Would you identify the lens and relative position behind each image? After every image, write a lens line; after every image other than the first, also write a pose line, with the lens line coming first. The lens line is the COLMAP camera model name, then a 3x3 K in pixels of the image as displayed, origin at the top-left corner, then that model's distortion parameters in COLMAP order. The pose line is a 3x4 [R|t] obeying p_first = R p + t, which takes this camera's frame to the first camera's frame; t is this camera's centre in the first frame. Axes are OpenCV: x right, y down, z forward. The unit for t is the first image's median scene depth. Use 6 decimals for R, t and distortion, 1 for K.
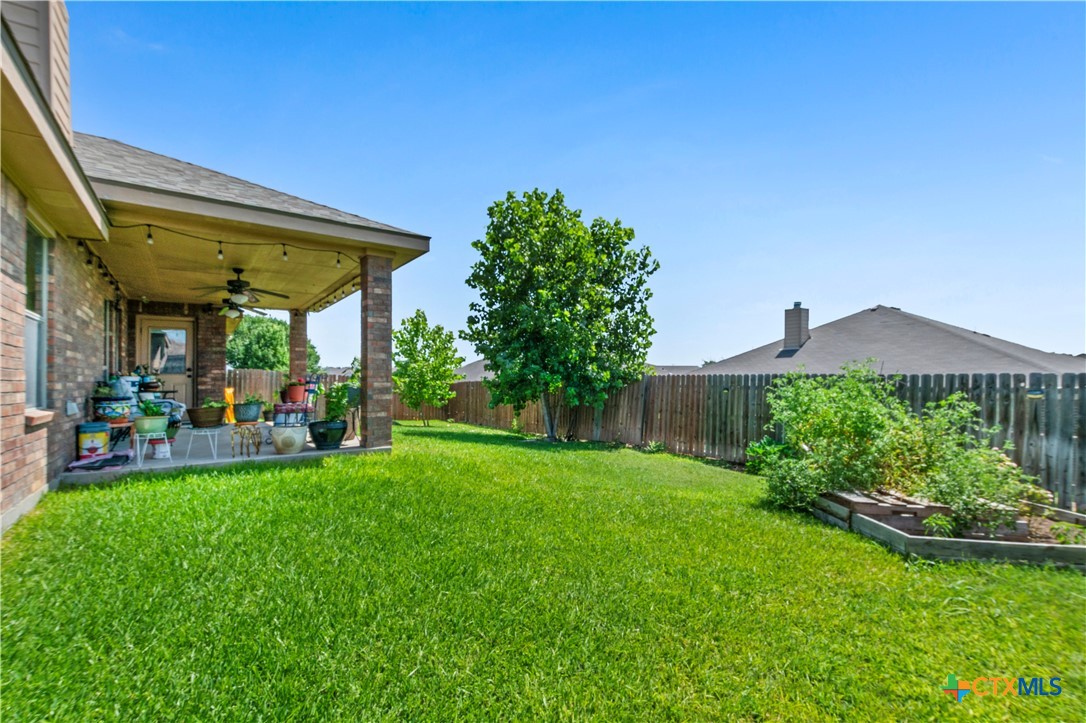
lens RADIAL K [[469.8, 0, 553.3], [0, 469.8, 390.0], [0, 0, 1]] dist [-0.001469, -0.000036]
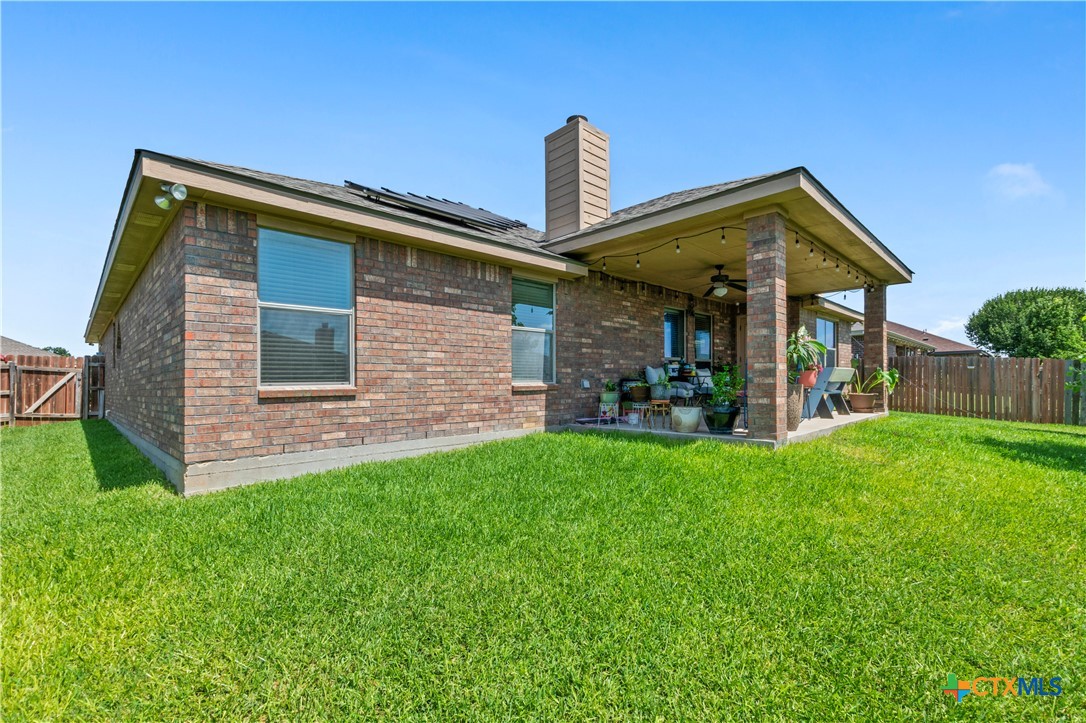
lens RADIAL K [[469.8, 0, 544.3], [0, 469.8, 369.9], [0, 0, 1]] dist [-0.001469, -0.000036]
pose [[0.140203, -0.017008, -0.989977, 0.410879], [-0.009225, 0.999787, -0.018483, 0.015205], [0.990080, 0.011724, 0.140017, 0.488603]]
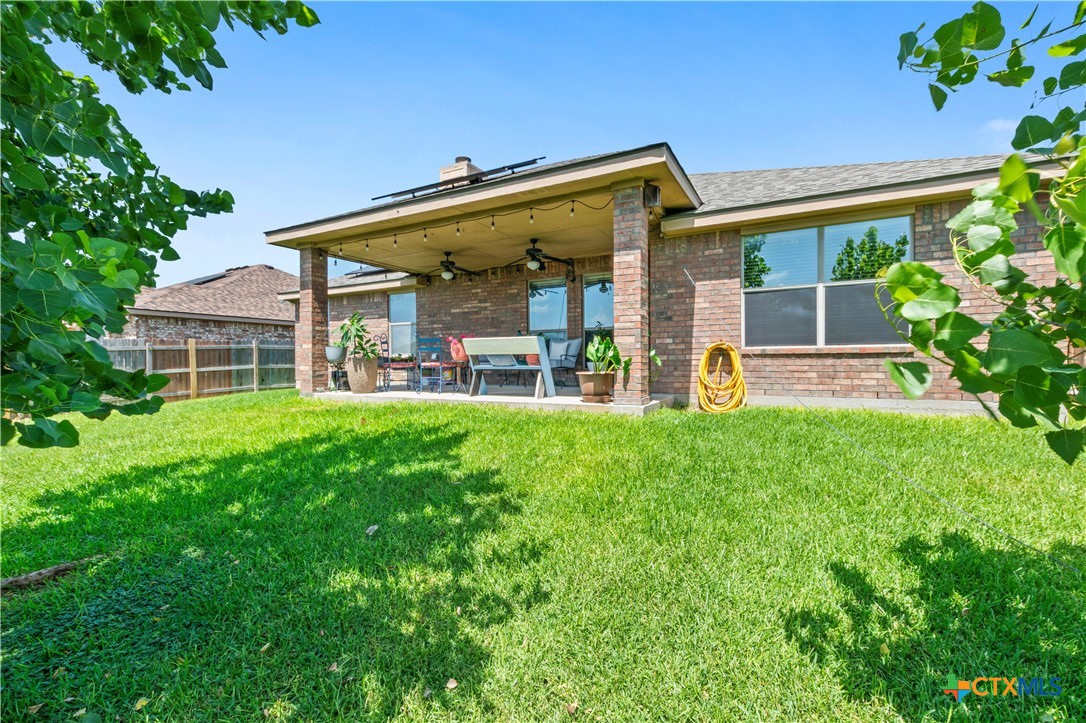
lens RADIAL K [[469.8, 0, 541.9], [0, 469.8, 362.8], [0, 0, 1]] dist [-0.001469, -0.000036]
pose [[-0.913157, 0.000394, -0.407609, -0.404315], [-0.003389, 0.999958, 0.008559, 0.036270], [0.407595, 0.009197, -0.913117, 2.467878]]
